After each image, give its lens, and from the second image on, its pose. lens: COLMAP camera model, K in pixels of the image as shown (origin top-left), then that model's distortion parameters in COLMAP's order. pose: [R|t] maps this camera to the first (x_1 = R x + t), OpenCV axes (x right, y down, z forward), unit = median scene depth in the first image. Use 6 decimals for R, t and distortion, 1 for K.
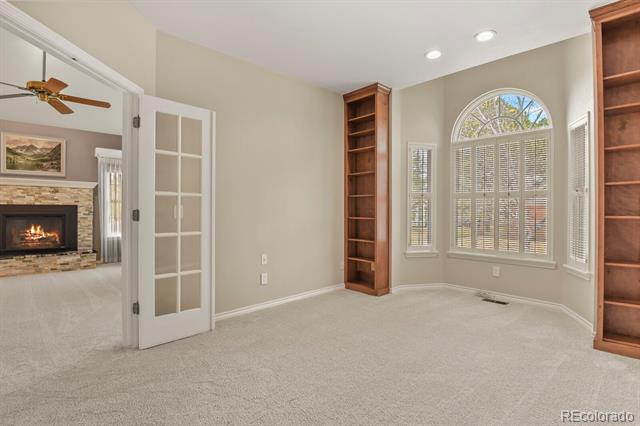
lens RADIAL K [[316.4, 0, 317.4], [0, 316.4, 210.3], [0, 0, 1]] dist [-0.017976, -0.006348]
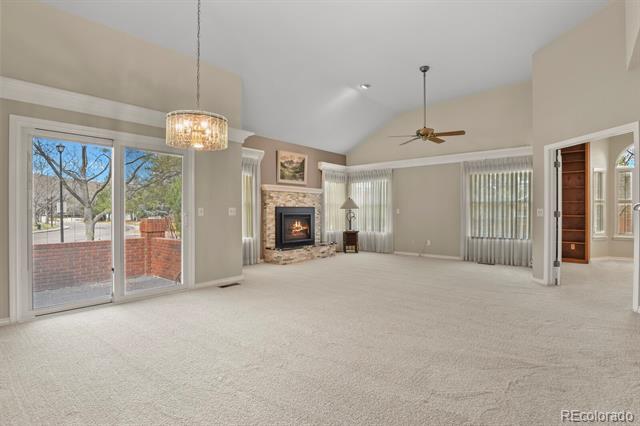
lens RADIAL K [[316.4, 0, 325.8], [0, 316.4, 208.6], [0, 0, 1]] dist [-0.017976, -0.006348]
pose [[0.993336, -0.001045, 0.115246, -0.922803], [0.001991, 0.999965, -0.008093, -0.000396], [-0.115234, 0.008269, 0.993304, -0.302805]]
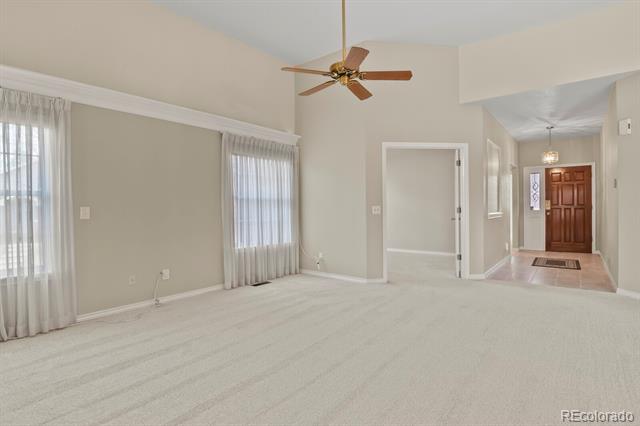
lens RADIAL K [[316.4, 0, 320.9], [0, 316.4, 210.9], [0, 0, 1]] dist [-0.017976, -0.006348]
pose [[-0.139159, -0.008414, 0.990234, -1.048562], [0.011093, 0.999888, 0.010055, -0.003583], [-0.990208, 0.012384, -0.139050, 0.709695]]
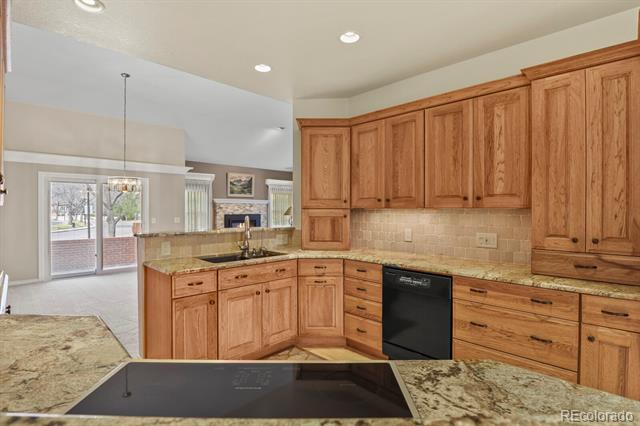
lens RADIAL K [[316.4, 0, 323.1], [0, 316.4, 210.9], [0, 0, 1]] dist [-0.017976, -0.006348]
pose [[0.999362, 0.000277, 0.035715, -0.522547], [-0.000435, 0.999990, 0.004435, -0.044036], [-0.035714, -0.004448, 0.999352, -0.745150]]
